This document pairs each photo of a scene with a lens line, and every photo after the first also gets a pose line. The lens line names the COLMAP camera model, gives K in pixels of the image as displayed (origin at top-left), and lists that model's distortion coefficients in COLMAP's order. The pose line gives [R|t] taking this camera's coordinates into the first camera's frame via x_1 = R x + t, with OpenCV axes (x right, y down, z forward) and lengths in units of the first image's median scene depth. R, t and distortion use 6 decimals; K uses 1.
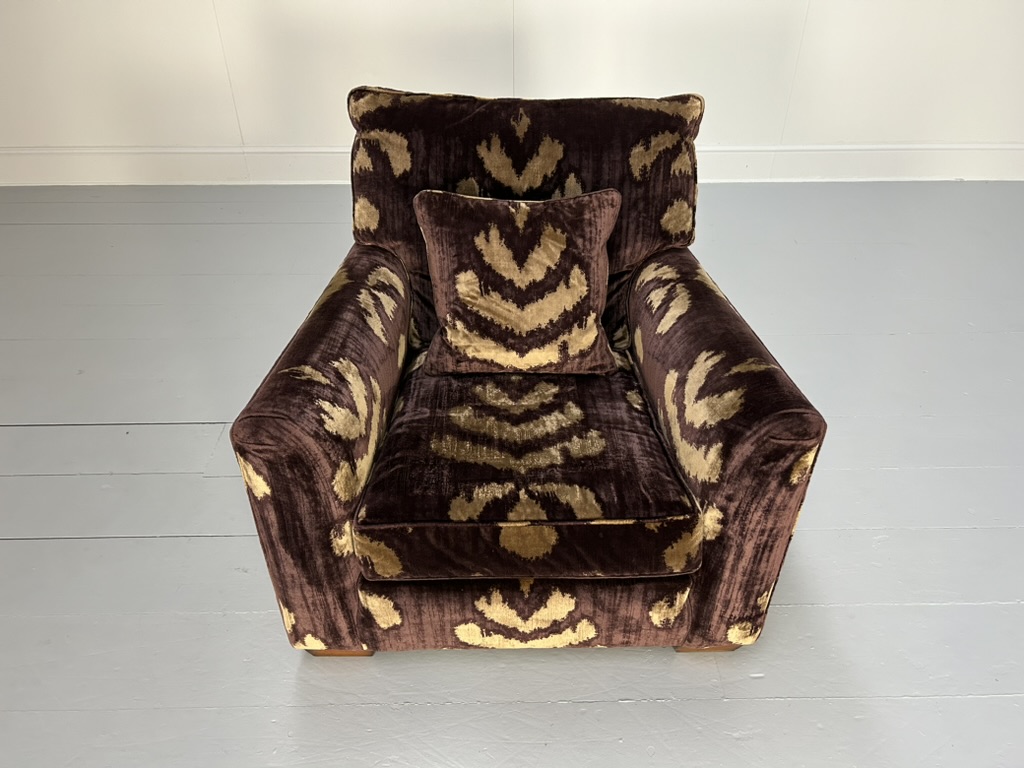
lens RADIAL K [[767.5, 0, 515.5], [0, 767.5, 389.1], [0, 0, 1]] dist [0.102458, -0.142924]
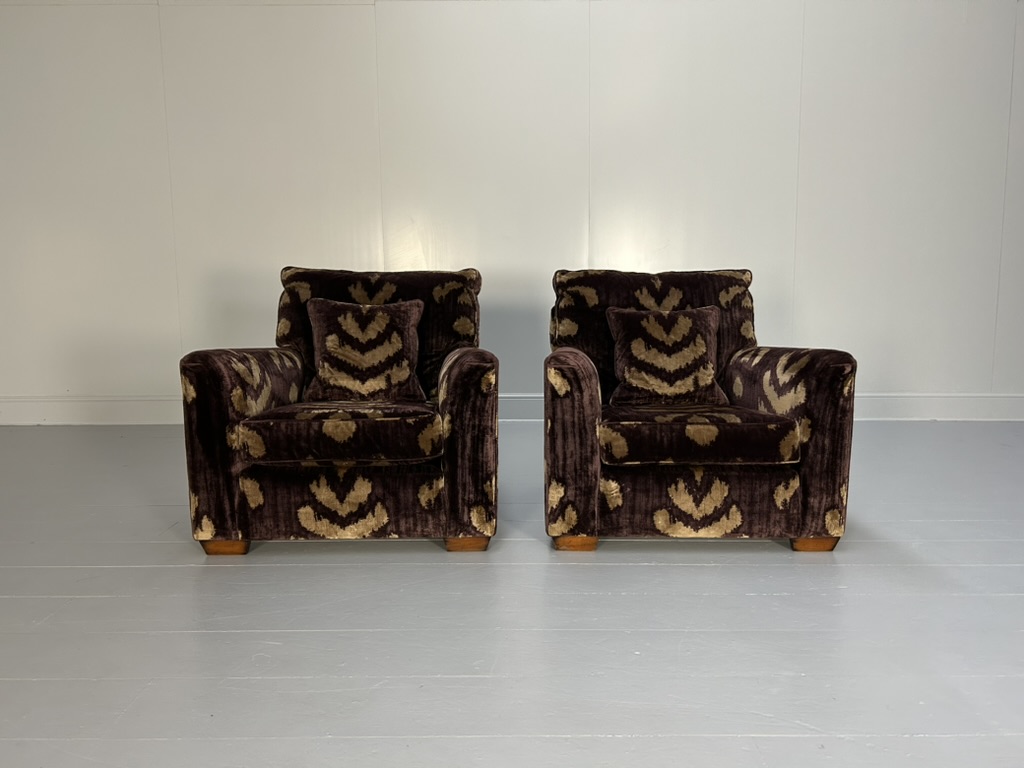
lens RADIAL K [[767.5, 0, 508.0], [0, 767.5, 386.4], [0, 0, 1]] dist [0.102458, -0.142924]
pose [[0.999937, -0.011221, 0.000154, 0.351955], [0.009900, 0.875603, -0.482931, 0.843040], [0.005284, 0.482902, 0.875659, -0.514007]]
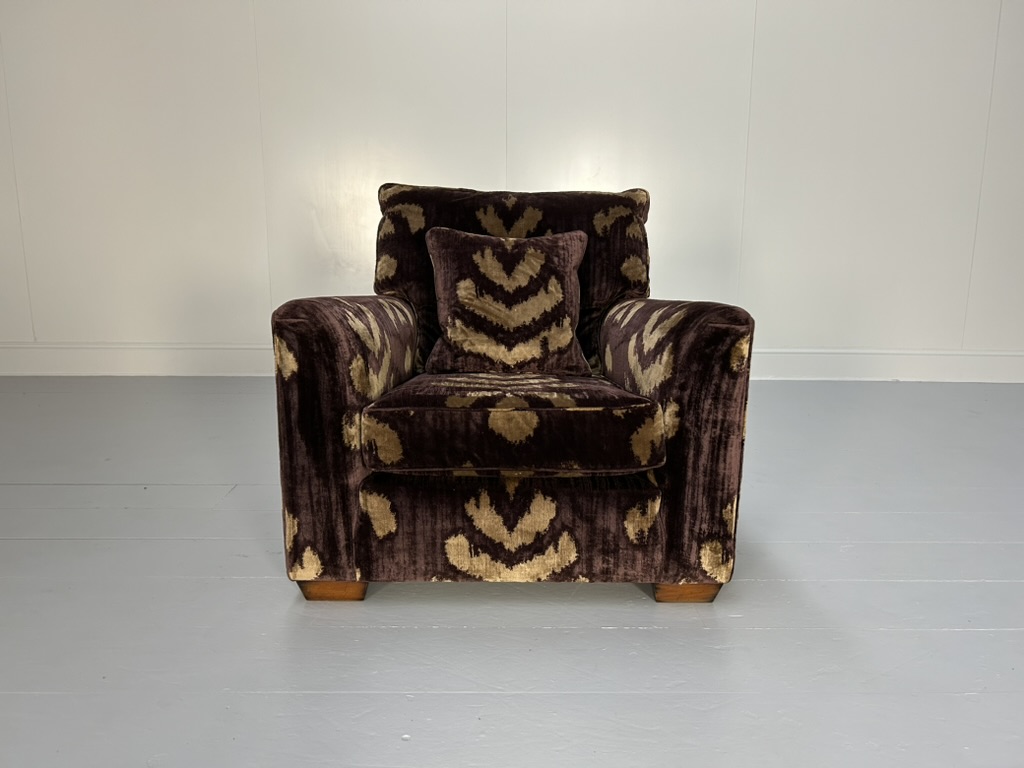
lens RADIAL K [[767.5, 0, 513.1], [0, 767.5, 389.9], [0, 0, 1]] dist [0.102458, -0.142924]
pose [[0.999968, 0.006702, 0.004317, 0.009822], [-0.004254, 0.906572, -0.422029, 0.556575], [-0.006742, 0.421997, 0.906572, -0.058813]]
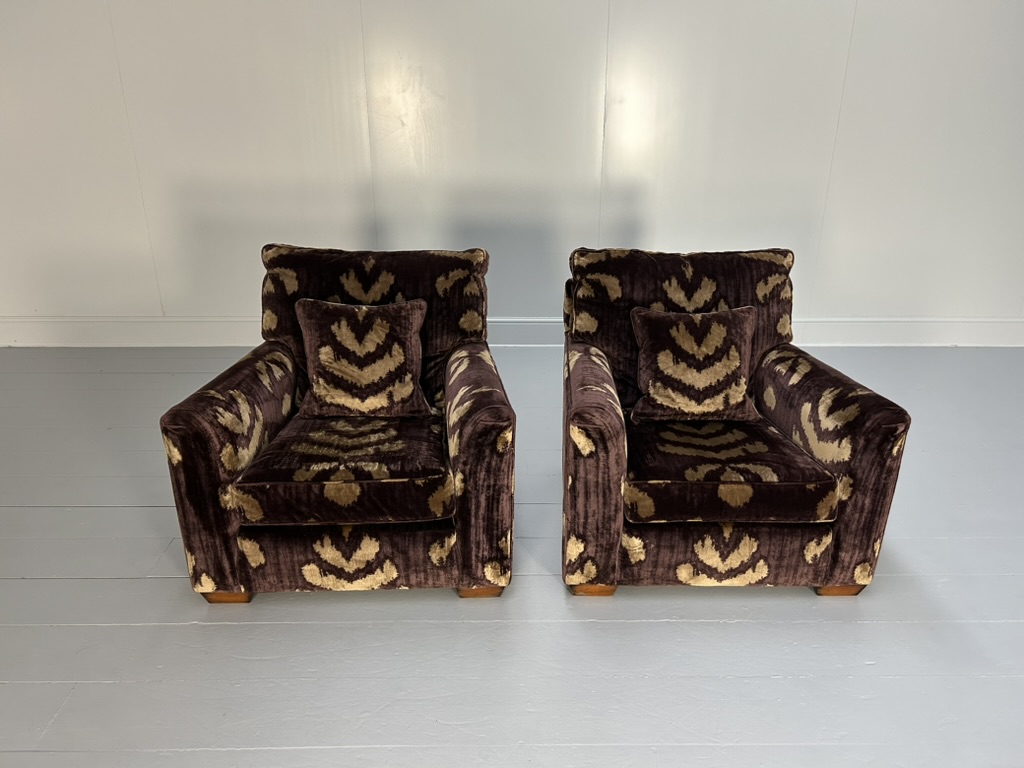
lens RADIAL K [[767.5, 0, 507.7], [0, 767.5, 387.7], [0, 0, 1]] dist [0.102458, -0.142924]
pose [[0.999858, -0.007431, 0.015136, 0.297238], [0.010865, 0.970377, -0.241350, 0.329244], [-0.012894, 0.241480, 0.970320, -0.548205]]
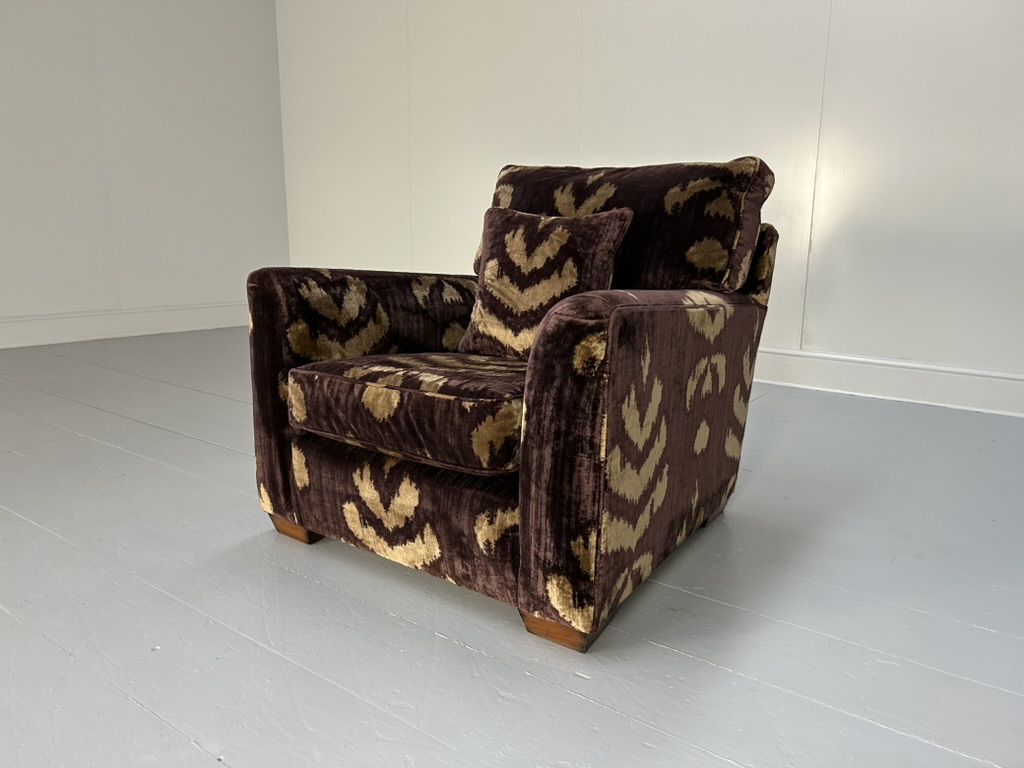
lens RADIAL K [[767.5, 0, 507.2], [0, 767.5, 391.7], [0, 0, 1]] dist [0.102458, -0.142924]
pose [[0.785583, 0.136818, -0.603440, 0.743500], [-0.373265, 0.882599, -0.285820, 0.384842], [0.493490, 0.449778, 0.744424, 0.207206]]
